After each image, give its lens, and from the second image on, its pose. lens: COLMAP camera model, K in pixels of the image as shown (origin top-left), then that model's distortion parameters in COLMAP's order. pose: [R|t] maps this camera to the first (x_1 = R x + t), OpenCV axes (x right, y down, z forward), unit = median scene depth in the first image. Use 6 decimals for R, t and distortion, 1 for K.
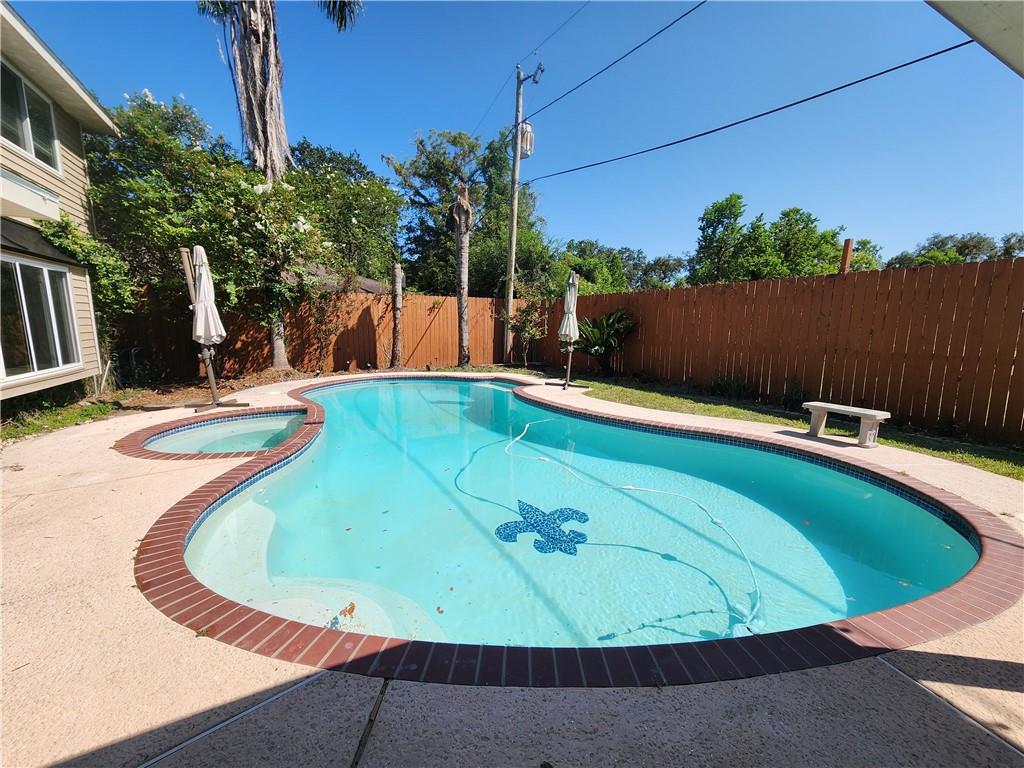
lens RADIAL K [[424.2, 0, 513.2], [0, 424.2, 393.1], [0, 0, 1]] dist [0.000214, 0.000683]
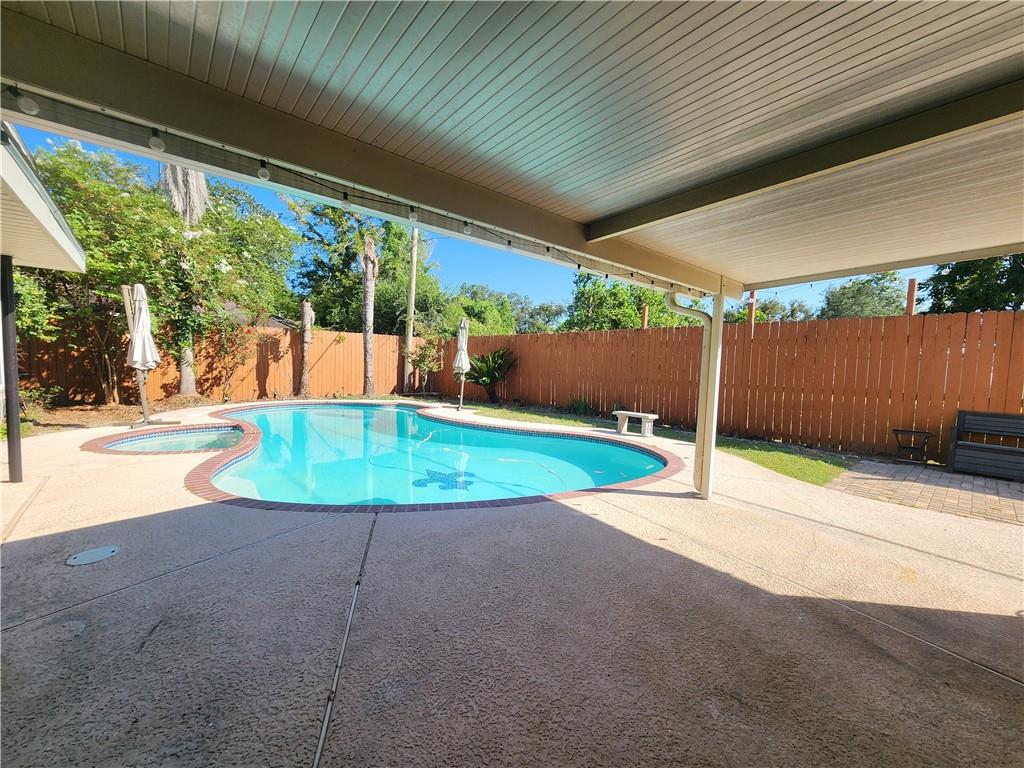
lens RADIAL K [[424.2, 0, 513.2], [0, 424.2, 393.1], [0, 0, 1]] dist [0.000214, 0.000683]
pose [[0.969461, 0.001150, 0.245244, -0.020409], [0.020106, 0.996250, -0.084151, 0.034765], [-0.244421, 0.086512, 0.965802, -0.177845]]
